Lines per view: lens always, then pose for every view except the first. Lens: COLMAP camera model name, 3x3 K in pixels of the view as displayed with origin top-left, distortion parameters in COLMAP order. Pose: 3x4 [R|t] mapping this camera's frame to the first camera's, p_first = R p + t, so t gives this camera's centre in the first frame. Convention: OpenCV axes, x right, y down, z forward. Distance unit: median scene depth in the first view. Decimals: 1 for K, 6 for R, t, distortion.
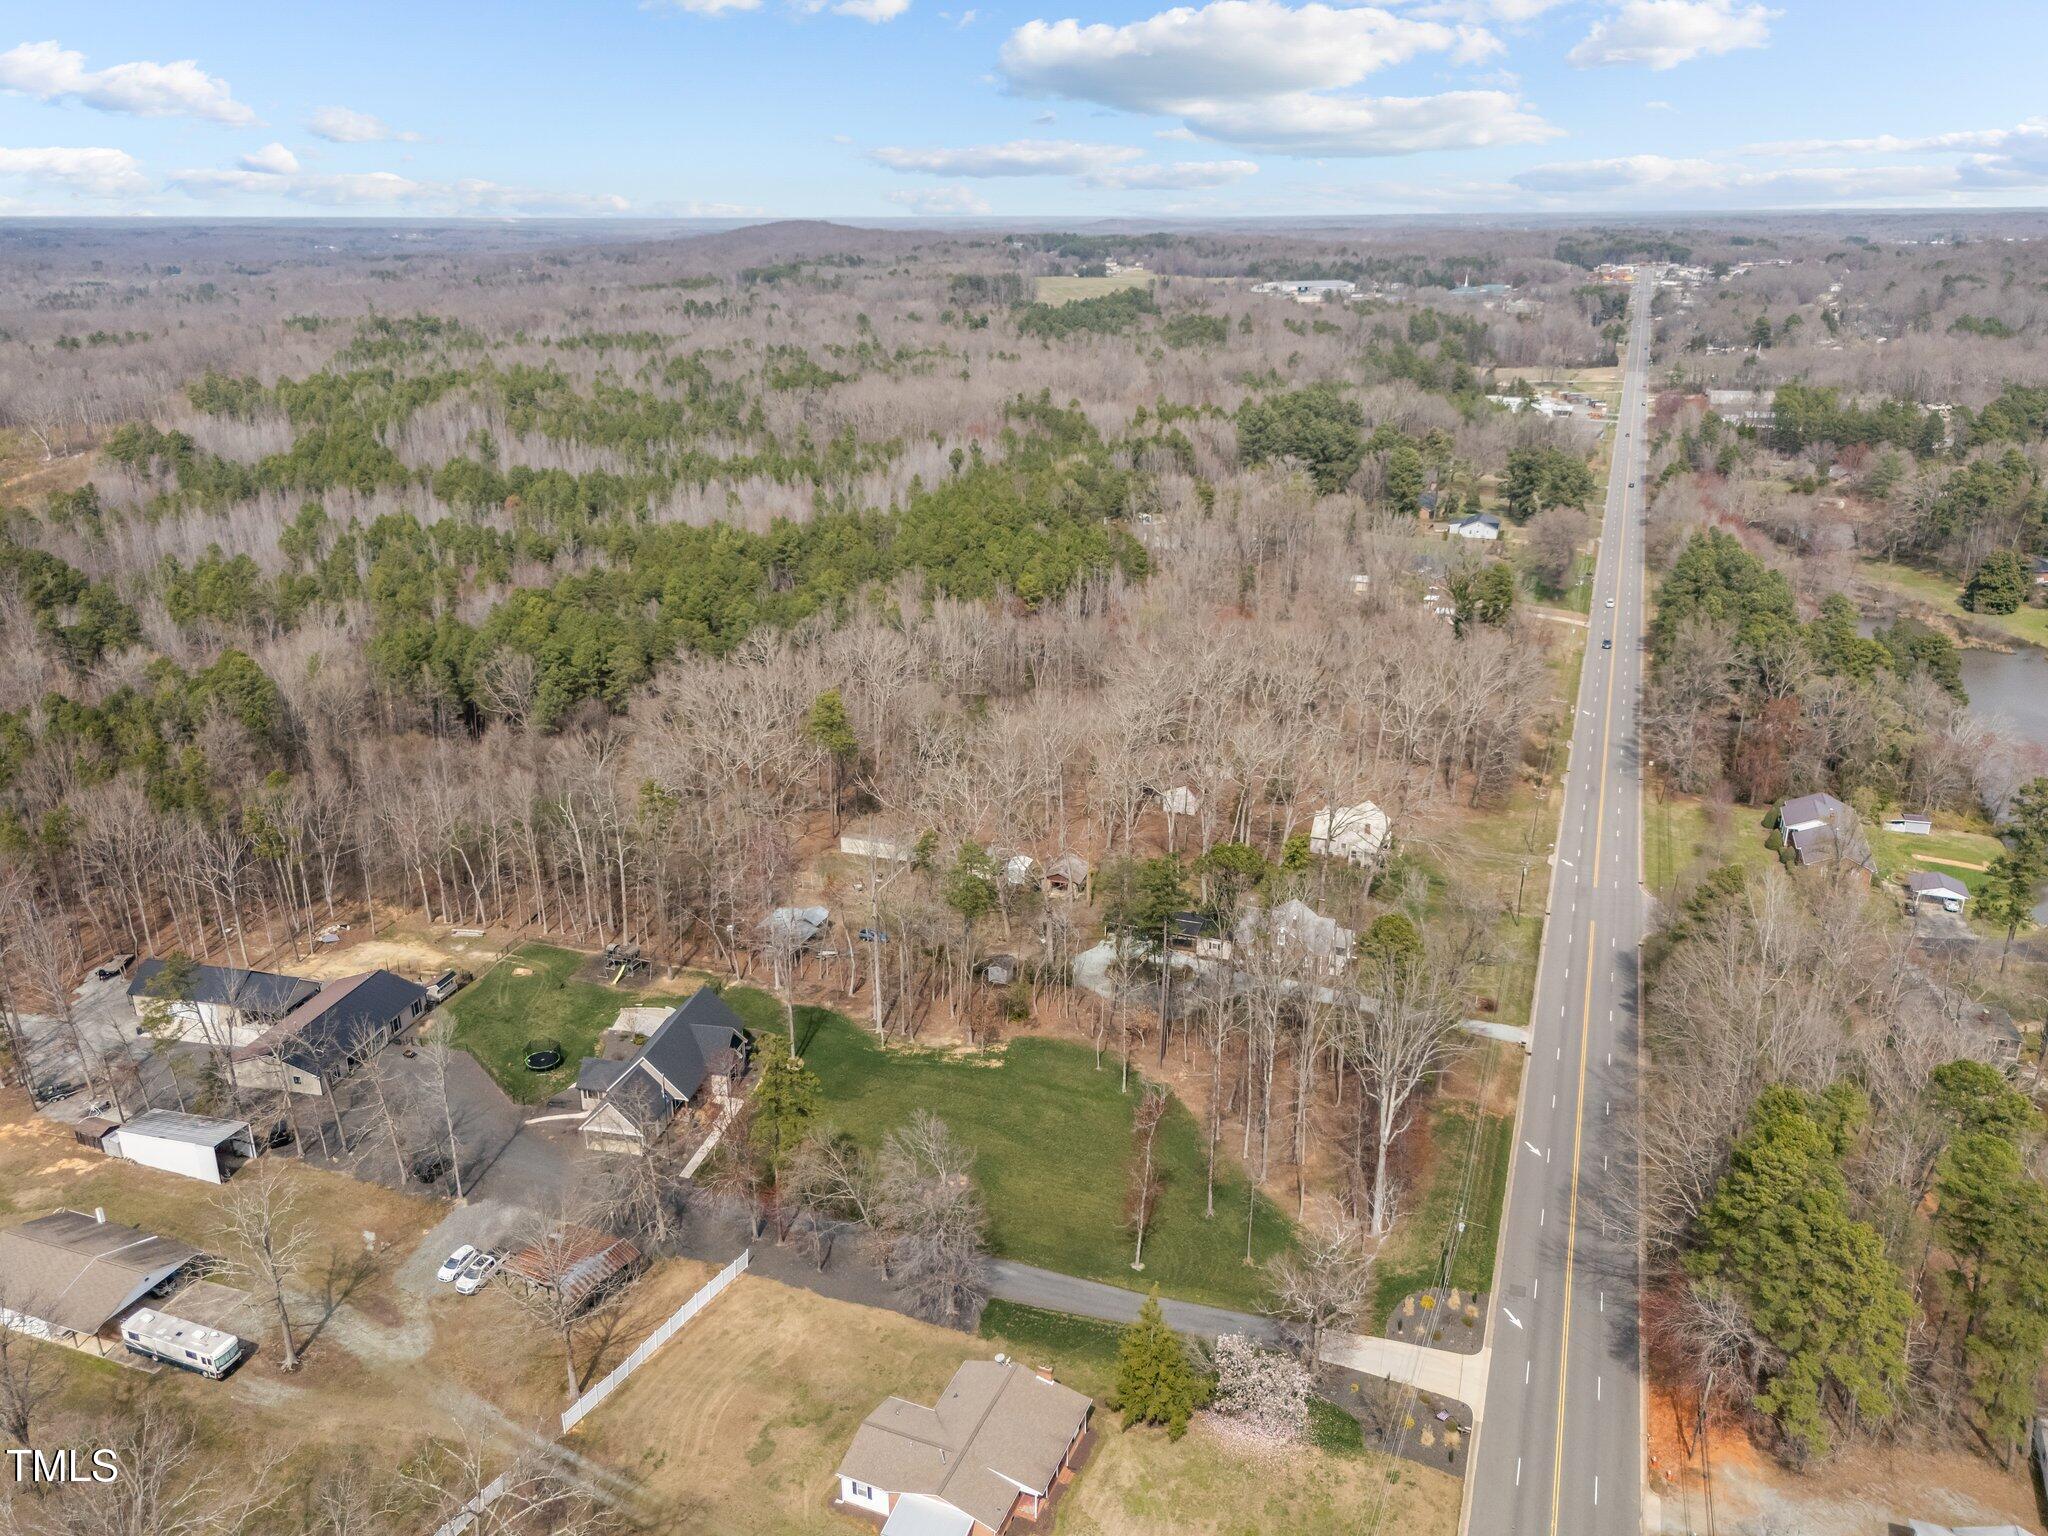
lens RADIAL K [[1504.4, 0, 1024.0], [0, 1504.4, 768.0], [0, 0, 1]] dist [0.064449, -0.055032]
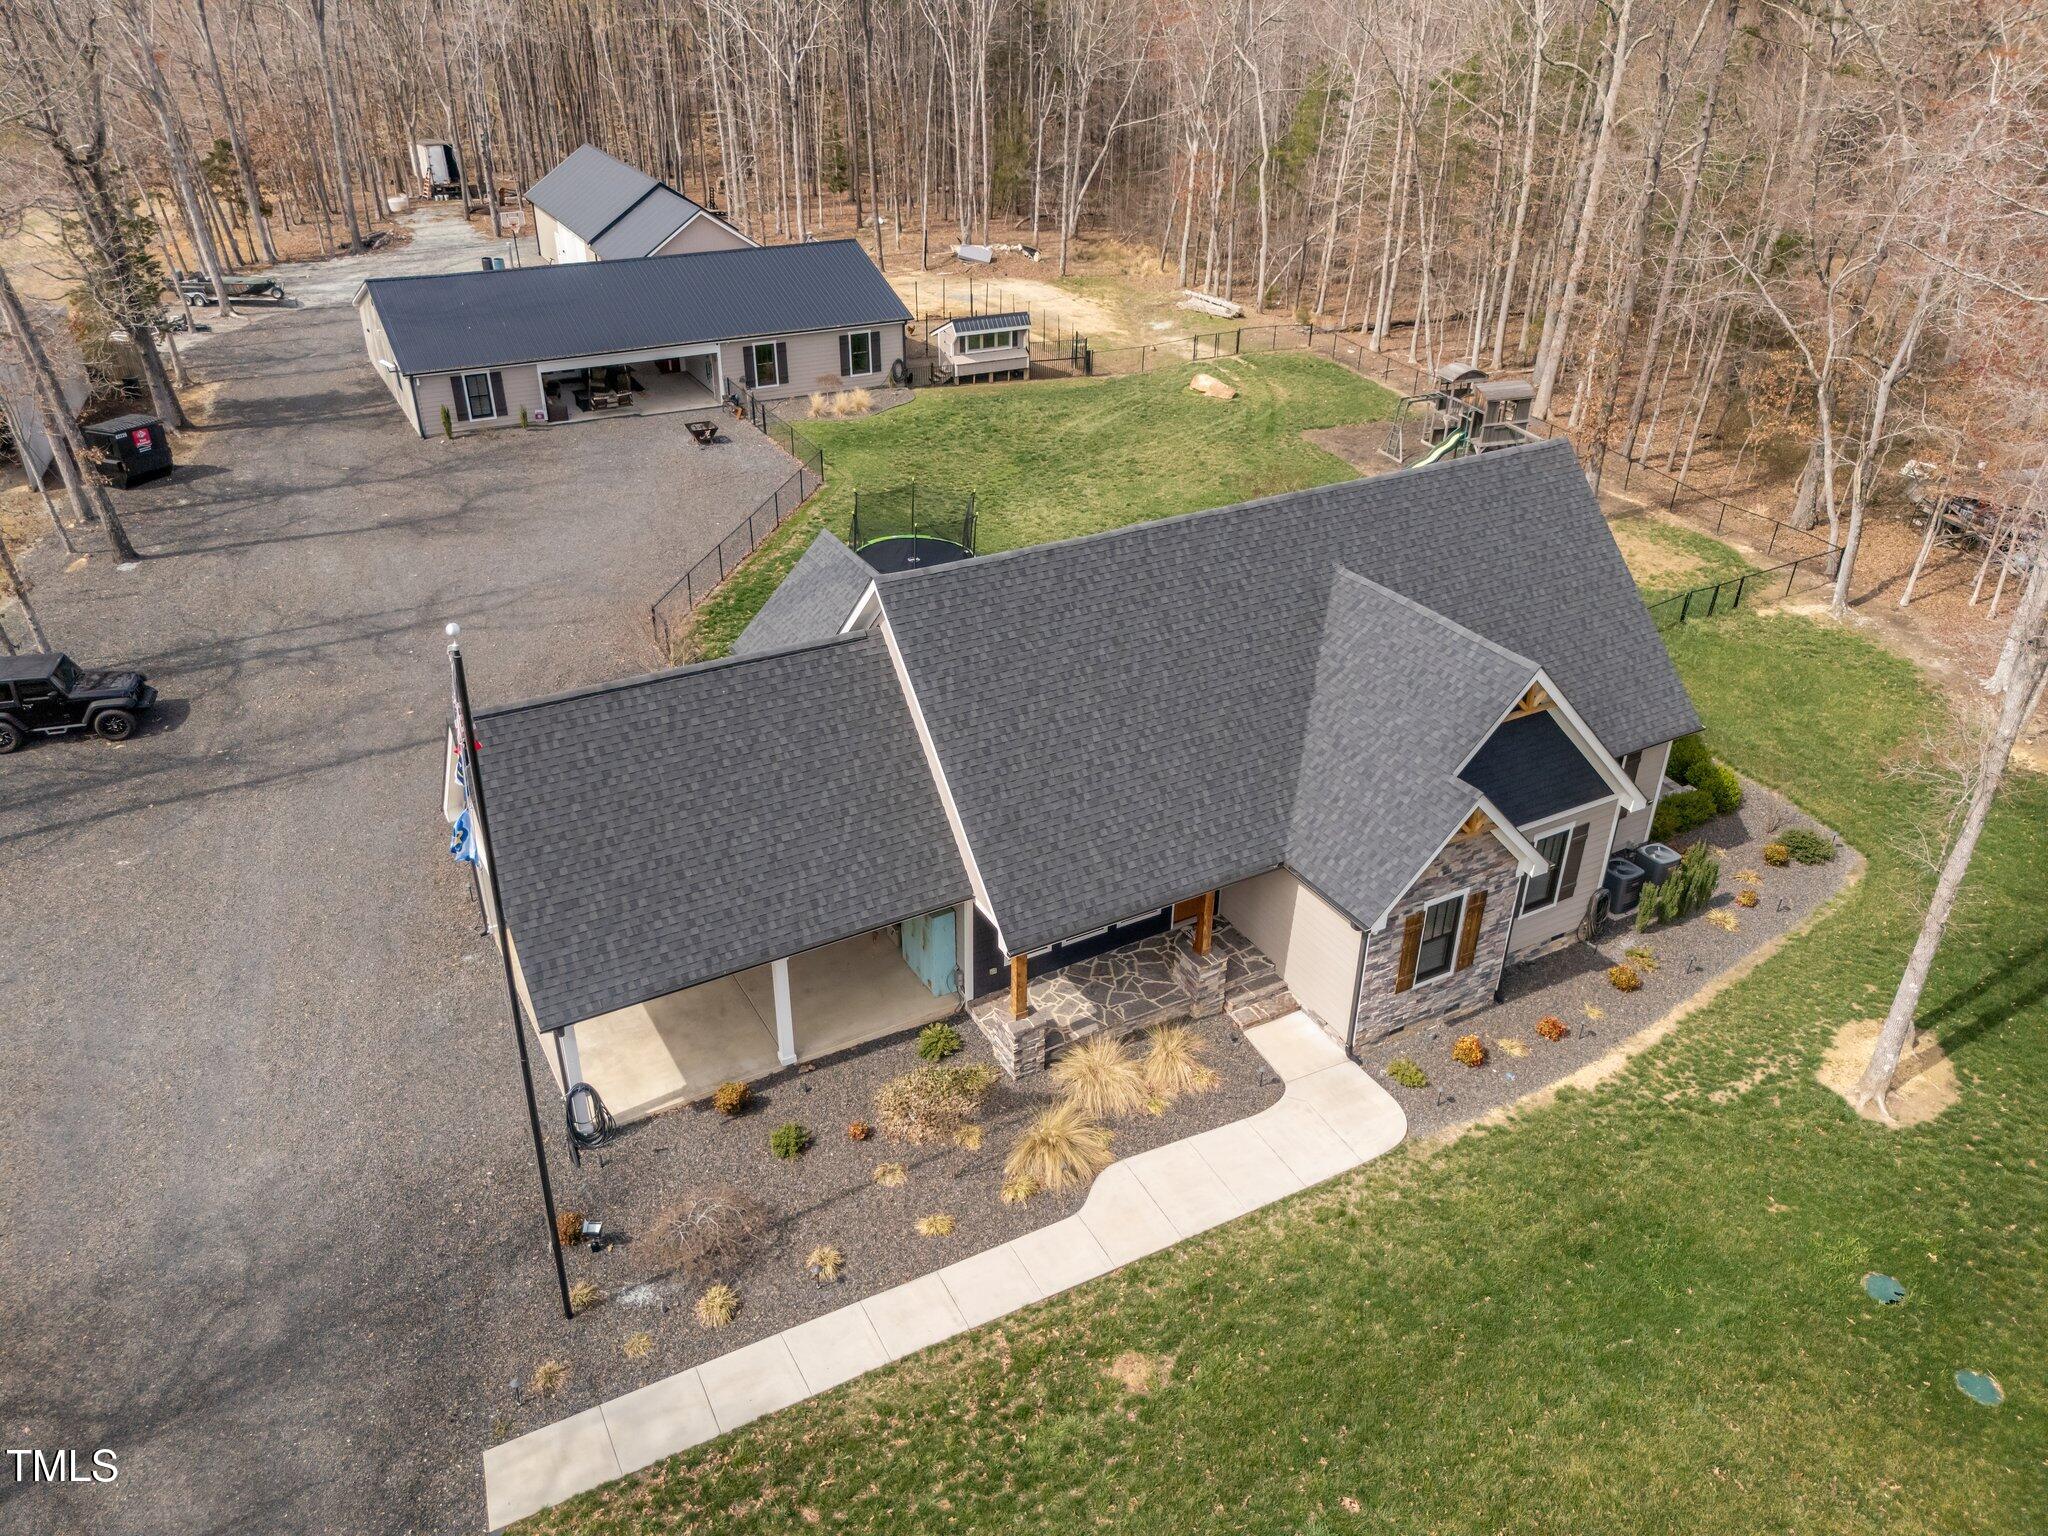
lens RADIAL K [[1504.4, 0, 1024.0], [0, 1504.4, 768.0], [0, 0, 1]] dist [0.064449, -0.055032]
pose [[0.655624, 0.387442, -0.648109, -0.124866], [-0.274464, 0.921893, 0.273464, 0.153733], [0.703439, -0.001407, 0.710754, 0.854488]]
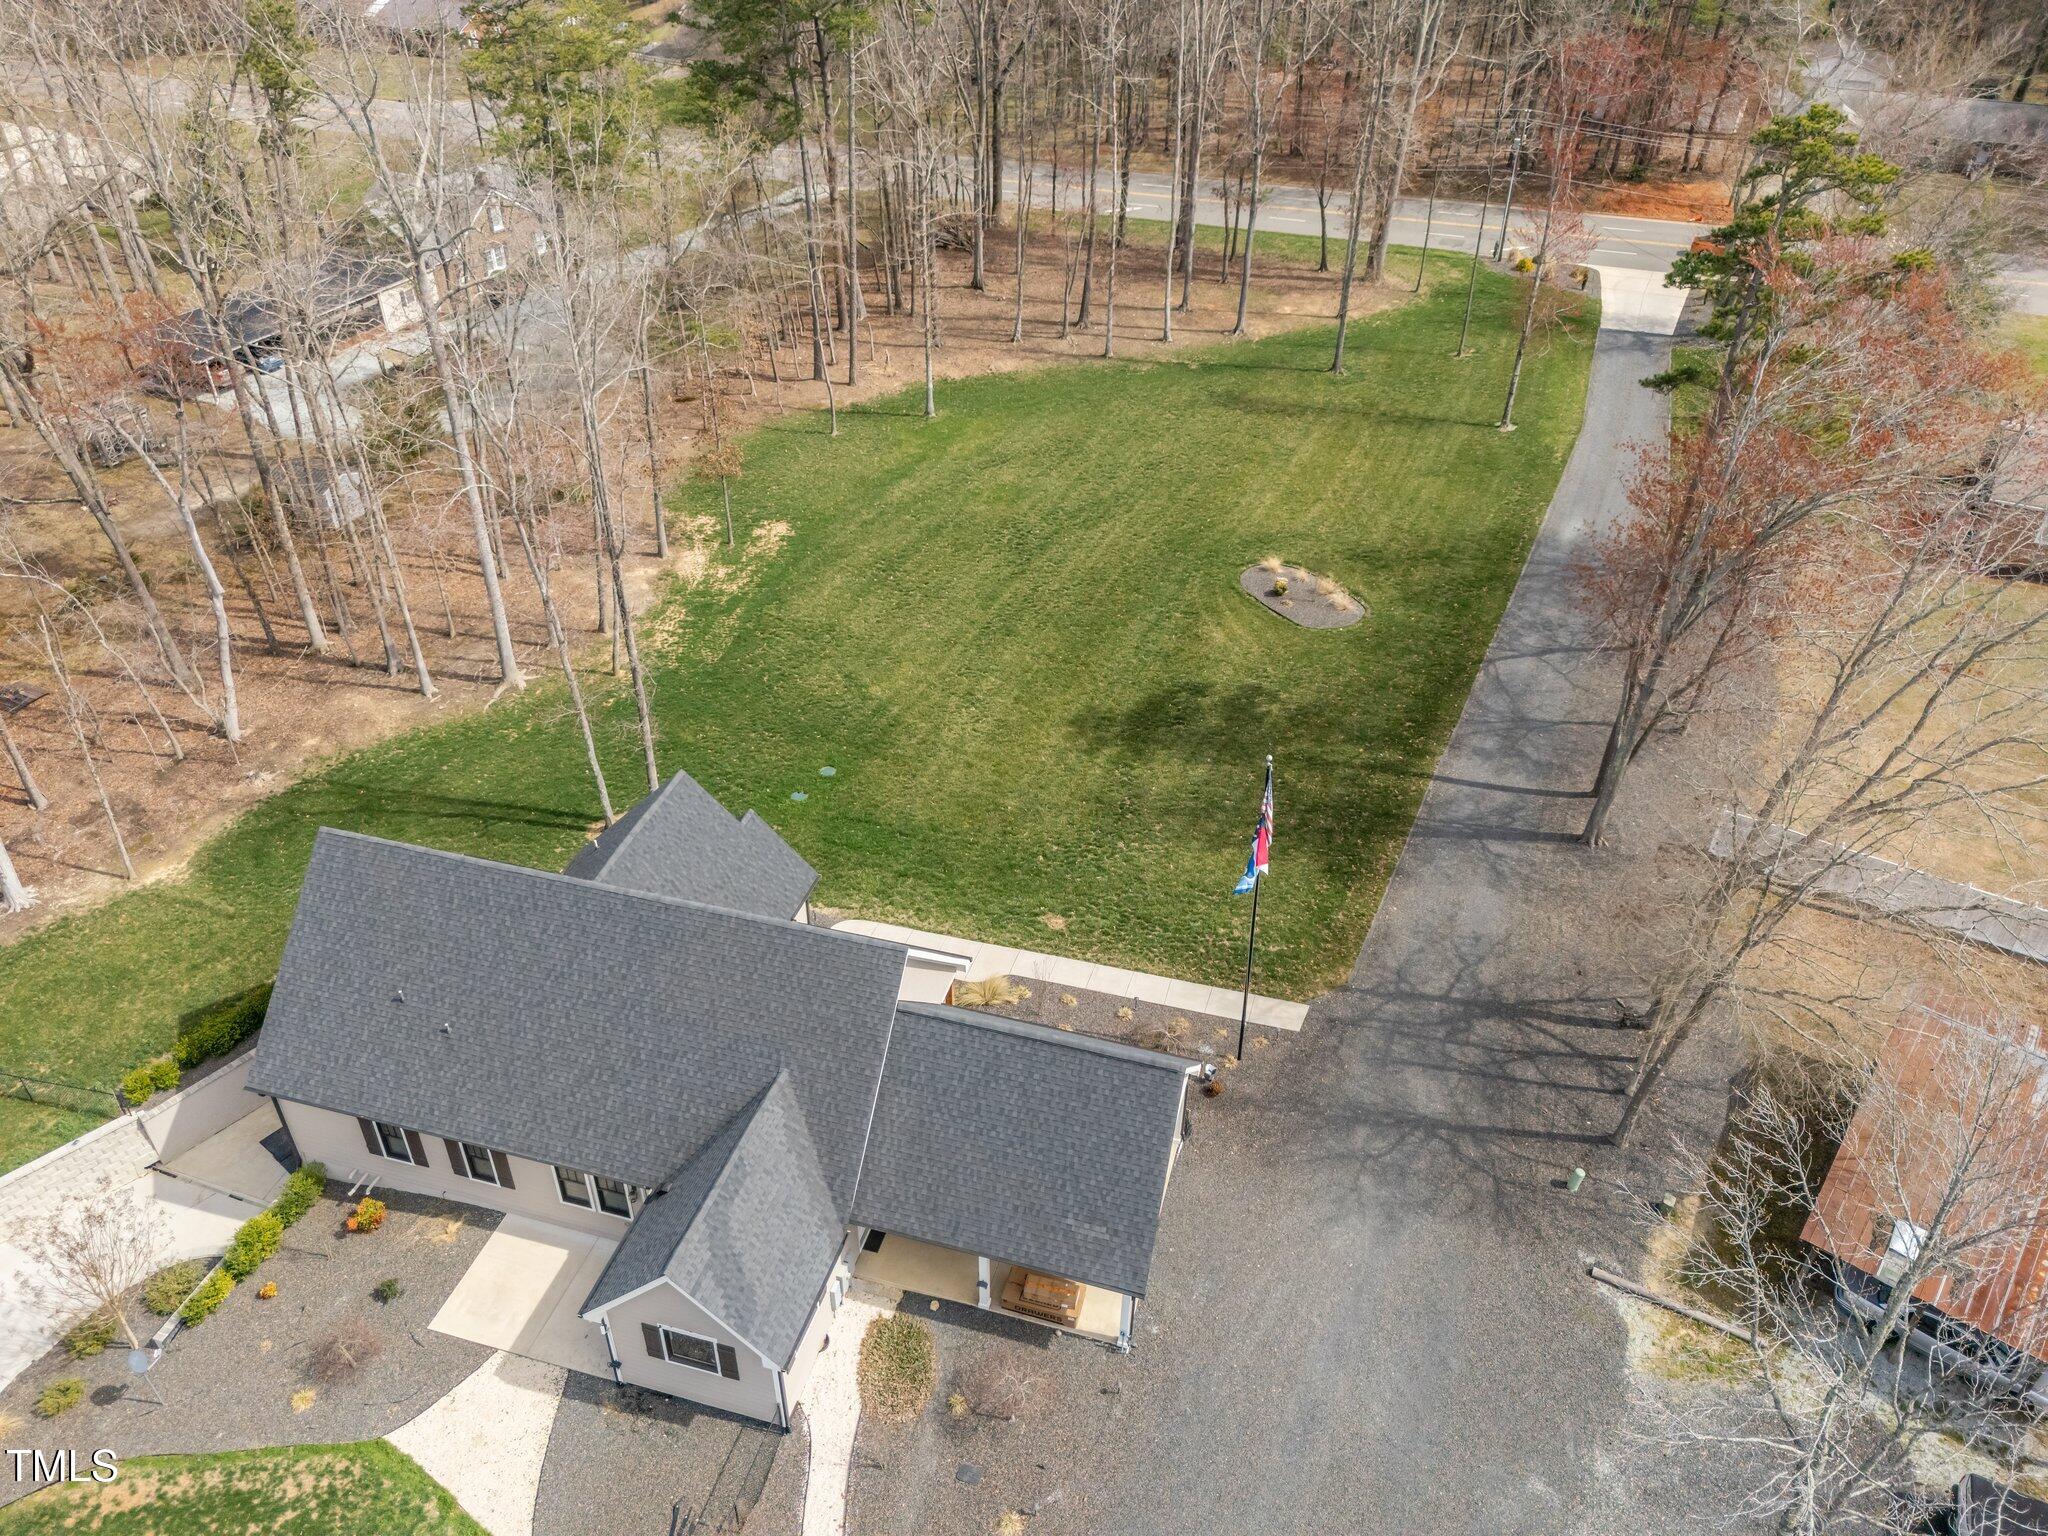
lens RADIAL K [[1504.4, 0, 1024.0], [0, 1504.4, 768.0], [0, 0, 1]] dist [0.064449, -0.055032]
pose [[0.076915, -0.580835, 0.810380, -0.394519], [0.338480, 0.779729, 0.526740, 0.055830], [-0.937825, 0.233783, 0.256574, 0.874714]]
